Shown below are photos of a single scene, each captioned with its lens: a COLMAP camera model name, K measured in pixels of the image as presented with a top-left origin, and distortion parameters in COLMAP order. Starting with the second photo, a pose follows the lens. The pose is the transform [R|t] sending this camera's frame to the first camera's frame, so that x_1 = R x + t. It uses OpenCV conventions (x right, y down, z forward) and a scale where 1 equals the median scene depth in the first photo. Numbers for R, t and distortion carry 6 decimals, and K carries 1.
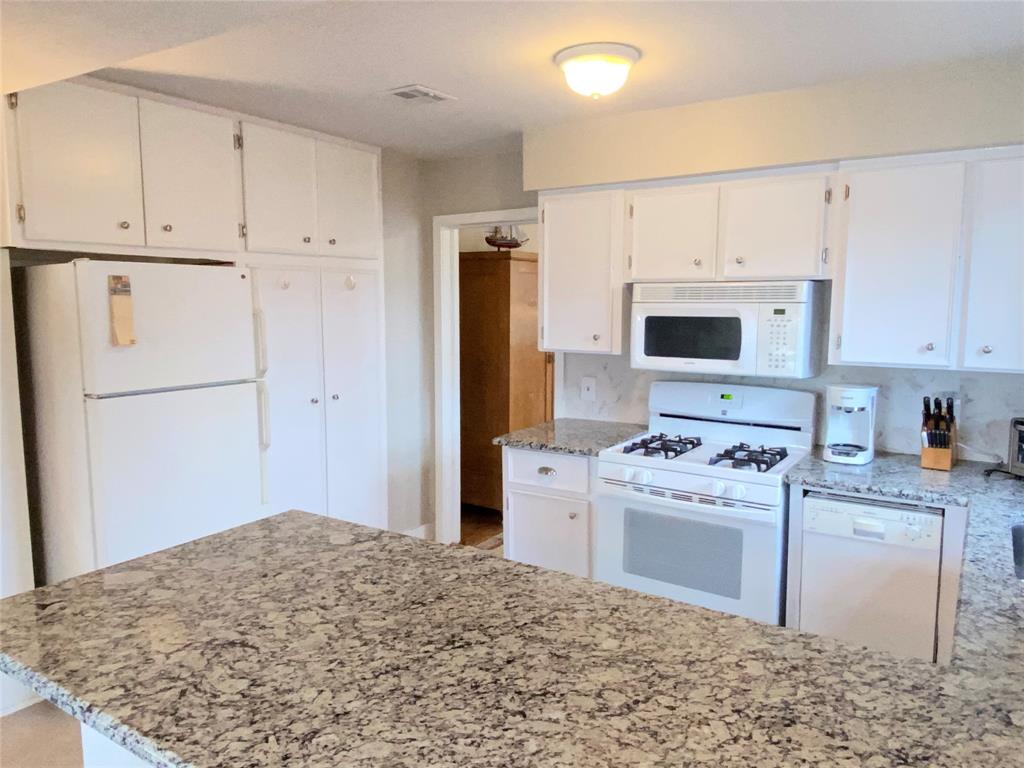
lens RADIAL K [[716.6, 0, 503.7], [0, 716.6, 374.2], [0, 0, 1]] dist [0.045533, -0.035464]
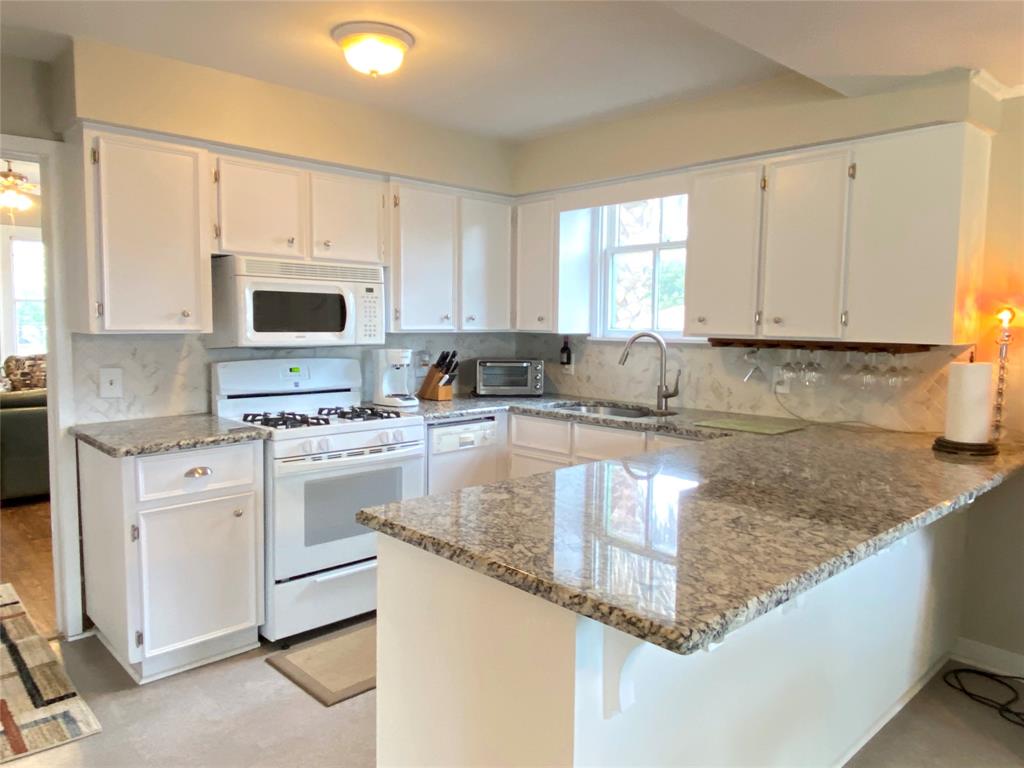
lens RADIAL K [[716.6, 0, 504.3], [0, 716.6, 389.2], [0, 0, 1]] dist [0.045533, -0.035464]
pose [[0.221232, -0.086845, 0.971347, -0.737843], [0.094083, 0.993282, 0.067378, 0.018772], [-0.970672, 0.076481, 0.227916, 0.501321]]
